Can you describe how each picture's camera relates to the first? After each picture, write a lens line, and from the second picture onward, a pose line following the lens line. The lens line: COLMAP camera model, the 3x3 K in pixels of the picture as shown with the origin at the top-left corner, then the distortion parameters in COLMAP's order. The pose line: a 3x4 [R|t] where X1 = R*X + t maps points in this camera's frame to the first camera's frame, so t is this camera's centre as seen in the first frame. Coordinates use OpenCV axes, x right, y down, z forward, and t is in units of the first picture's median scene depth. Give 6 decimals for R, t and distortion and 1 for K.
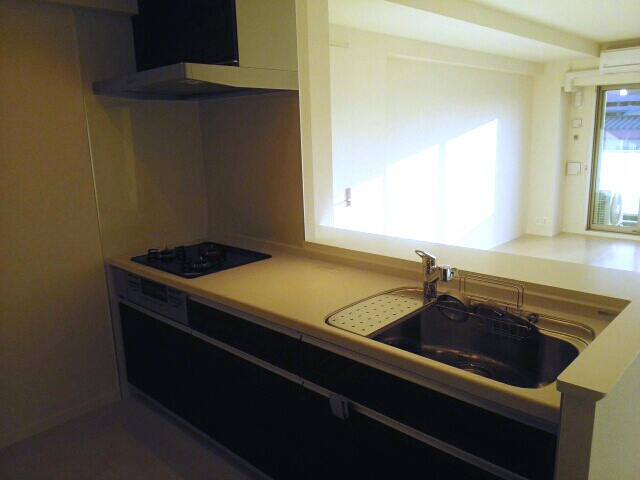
lens RADIAL K [[500.1, 0, 320.0], [0, 500.1, 240.0], [0, 0, 1]] dist [0.087588, -0.151137]
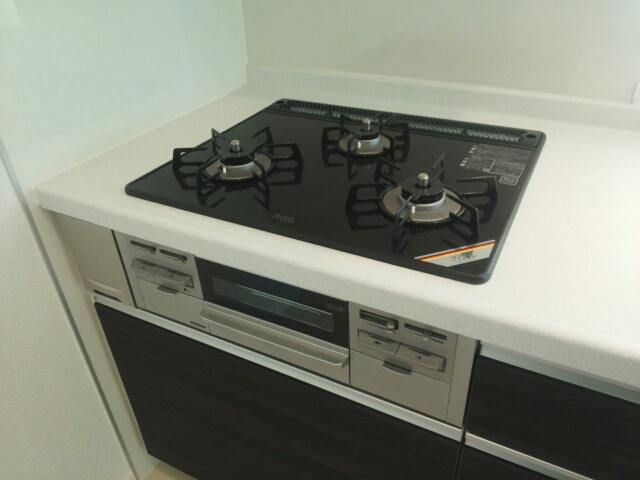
lens RADIAL K [[500.1, 0, 320.0], [0, 500.1, 240.0], [0, 0, 1]] dist [0.087588, -0.151137]
pose [[0.957680, -0.155331, 0.242323, -0.152984], [0.057983, 0.928737, 0.366176, -0.016922], [-0.281933, -0.336629, 0.898440, 0.308215]]
